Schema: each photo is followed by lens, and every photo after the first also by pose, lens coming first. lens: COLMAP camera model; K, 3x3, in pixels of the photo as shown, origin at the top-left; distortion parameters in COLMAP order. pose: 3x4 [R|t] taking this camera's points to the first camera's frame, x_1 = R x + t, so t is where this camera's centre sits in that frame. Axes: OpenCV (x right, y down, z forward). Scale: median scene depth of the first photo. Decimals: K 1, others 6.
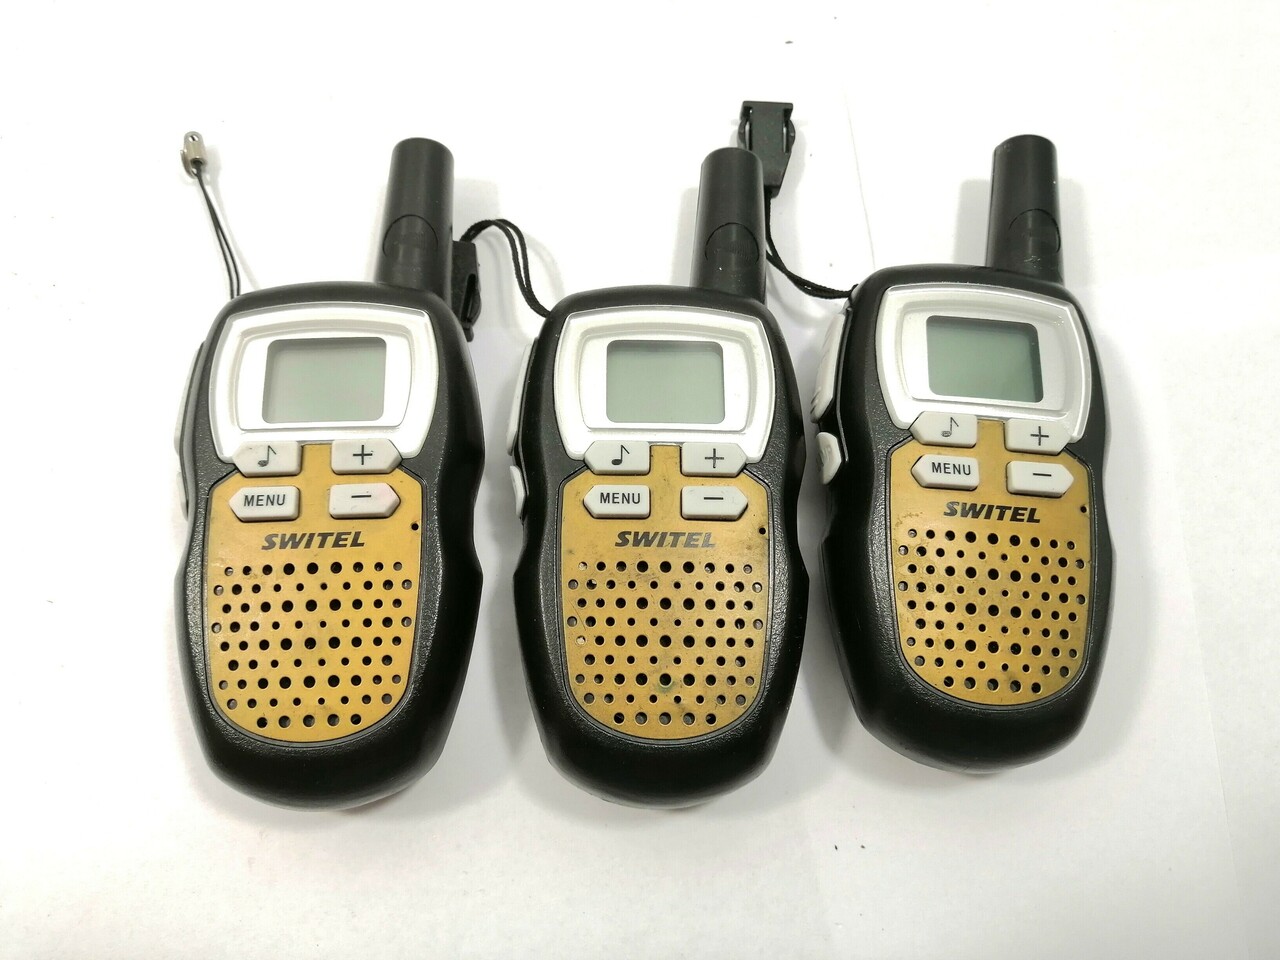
lens RADIAL K [[1068.1, 0, 638.3], [0, 1068.1, 482.4], [0, 0, 1]] dist [-0.071623, 0.051704]
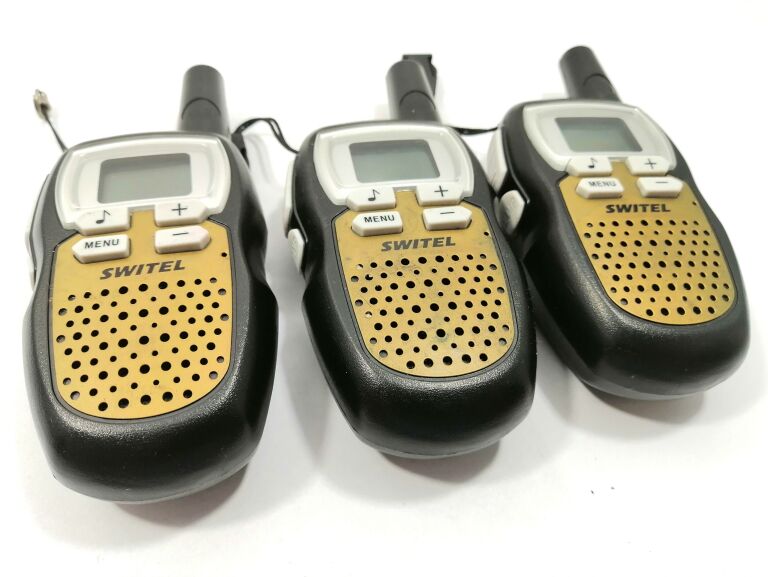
lens RADIAL K [[640.9, 0, 386.5], [0, 640.9, 289.3], [0, 0, 1]] dist [-0.071623, 0.051704]
pose [[0.982327, -0.122075, 0.141881, -0.133207], [0.163339, 0.929263, -0.331347, 0.364966], [-0.091396, 0.348666, 0.932780, 0.286832]]
